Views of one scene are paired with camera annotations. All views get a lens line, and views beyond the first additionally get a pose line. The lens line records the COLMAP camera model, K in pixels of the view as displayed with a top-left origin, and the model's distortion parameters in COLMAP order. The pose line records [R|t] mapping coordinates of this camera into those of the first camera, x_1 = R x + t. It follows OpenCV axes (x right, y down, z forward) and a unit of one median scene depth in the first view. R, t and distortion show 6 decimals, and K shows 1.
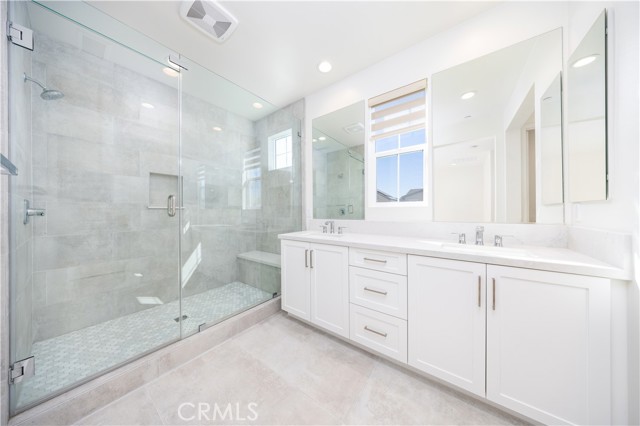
lens RADIAL K [[187.9, 0, 322.9], [0, 187.9, 211.9], [0, 0, 1]] dist [0.000287, -0.000045]
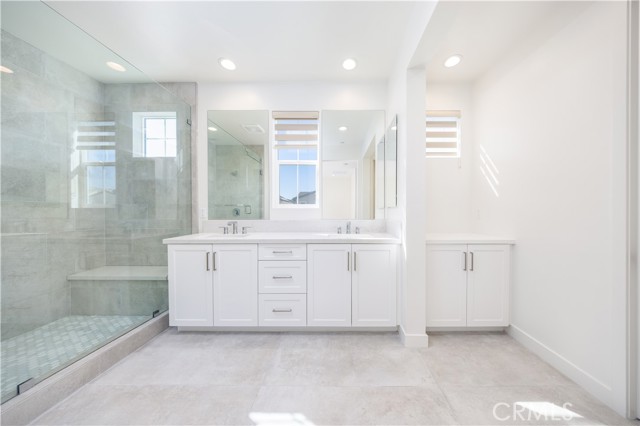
lens RADIAL K [[189.3, 0, 338.9], [0, 189.3, 212.9], [0, 0, 1]] dist [0.000179, -0.000011]
pose [[0.802614, 0.000971, 0.596498, -0.098347], [-0.003369, 0.999990, 0.002905, -0.000580], [-0.596489, -0.004341, 0.802609, -0.123491]]
